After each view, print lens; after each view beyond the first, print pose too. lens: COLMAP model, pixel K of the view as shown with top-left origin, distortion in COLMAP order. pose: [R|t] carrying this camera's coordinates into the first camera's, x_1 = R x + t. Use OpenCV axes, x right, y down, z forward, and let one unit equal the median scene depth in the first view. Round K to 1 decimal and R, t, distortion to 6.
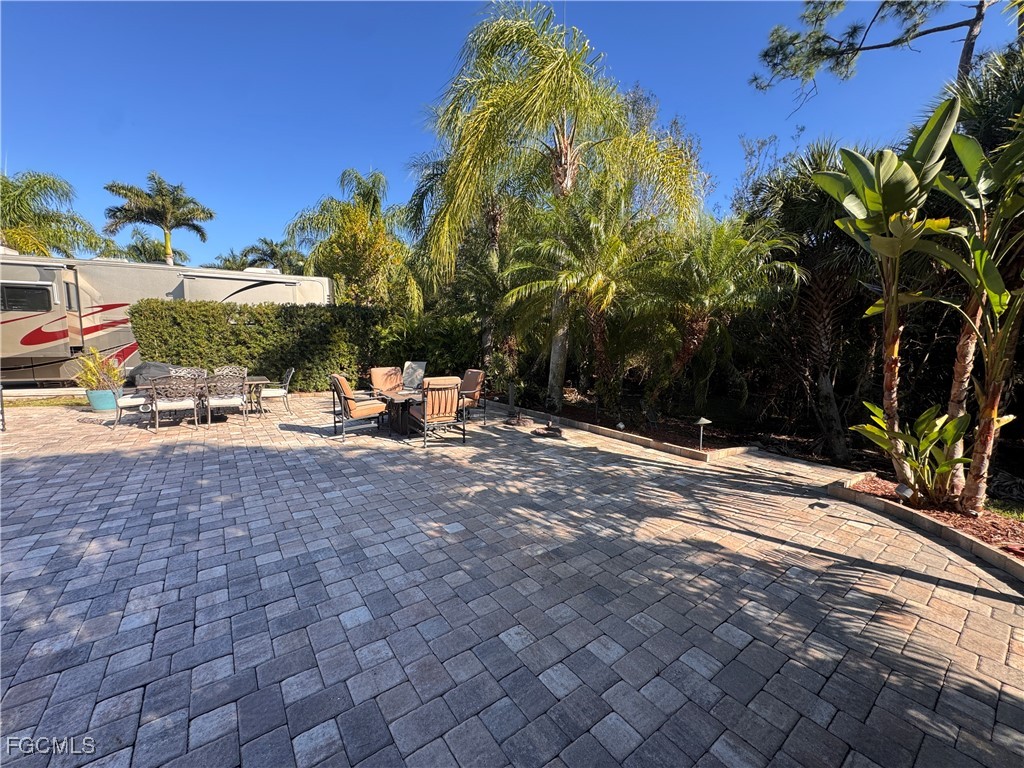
lens RADIAL K [[406.8, 0, 509.6], [0, 406.8, 381.4], [0, 0, 1]] dist [-0.001869, 0.000000]
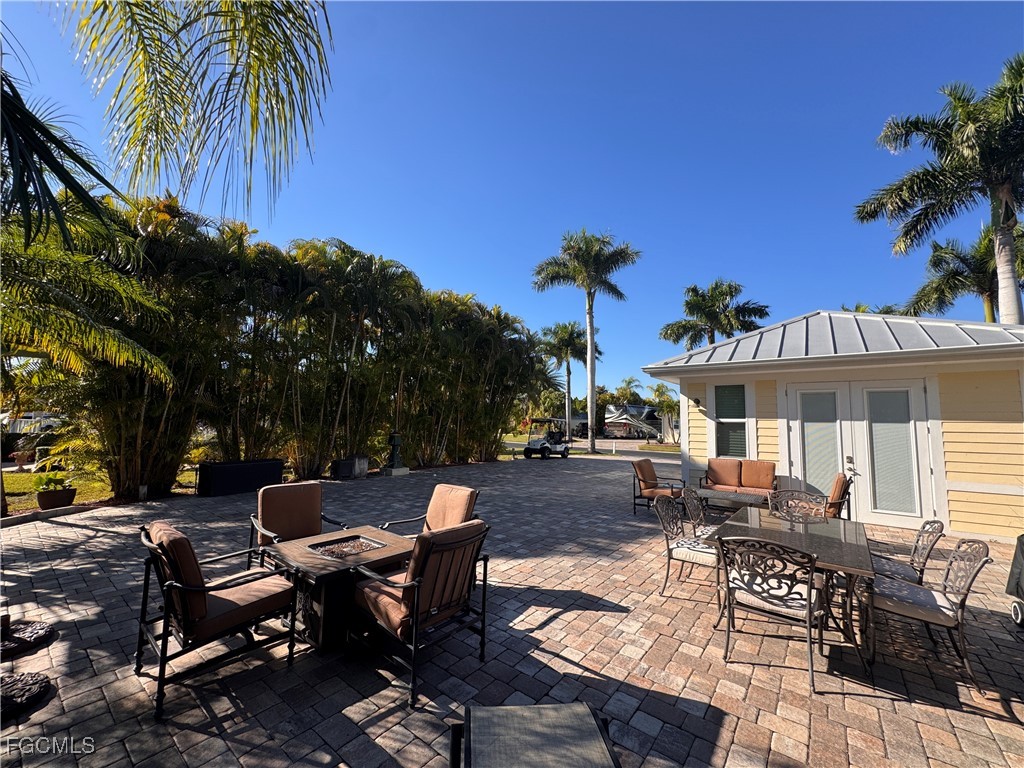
lens RADIAL K [[406.8, 0, 512.1], [0, 406.8, 388.6], [0, 0, 1]] dist [-0.001869, 0.000000]
pose [[-0.962713, -0.056875, -0.264478, -0.405544], [-0.063634, 0.997828, 0.017053, -0.251087], [0.262933, 0.033247, -0.964241, 2.128997]]
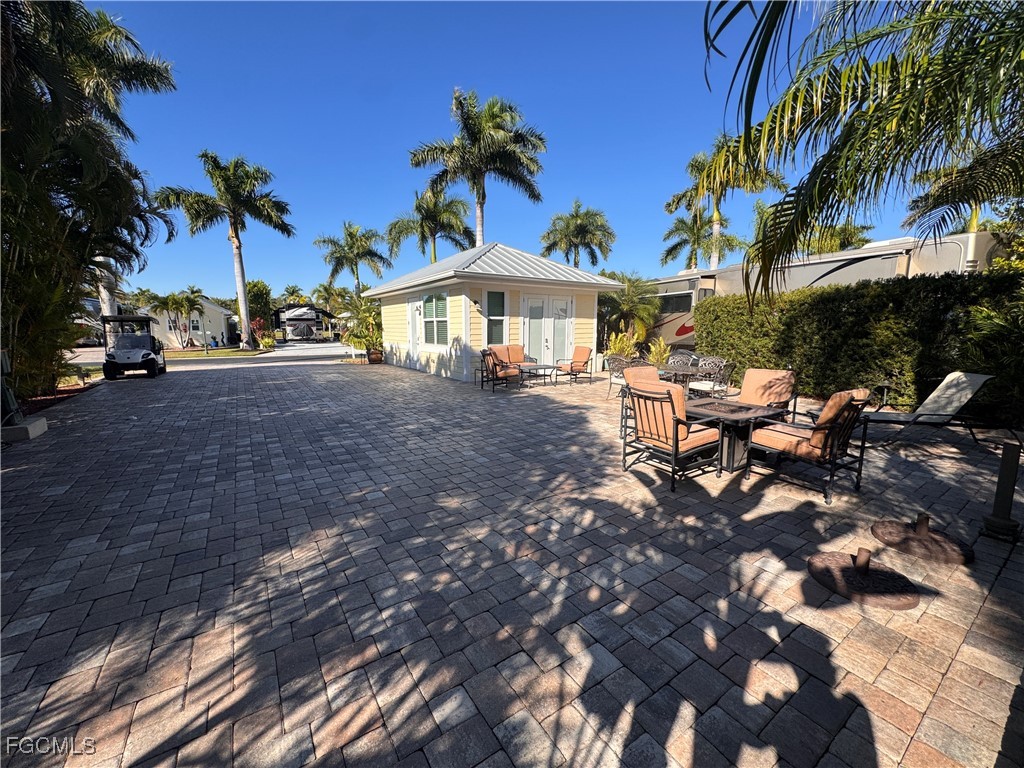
lens RADIAL K [[406.8, 0, 508.7], [0, 406.8, 381.5], [0, 0, 1]] dist [-0.001869, 0.000000]
pose [[-0.052572, 0.115237, -0.991946, 0.616479], [-0.108771, 0.986749, 0.120398, -0.076444], [0.992676, 0.114224, -0.039341, 0.947940]]
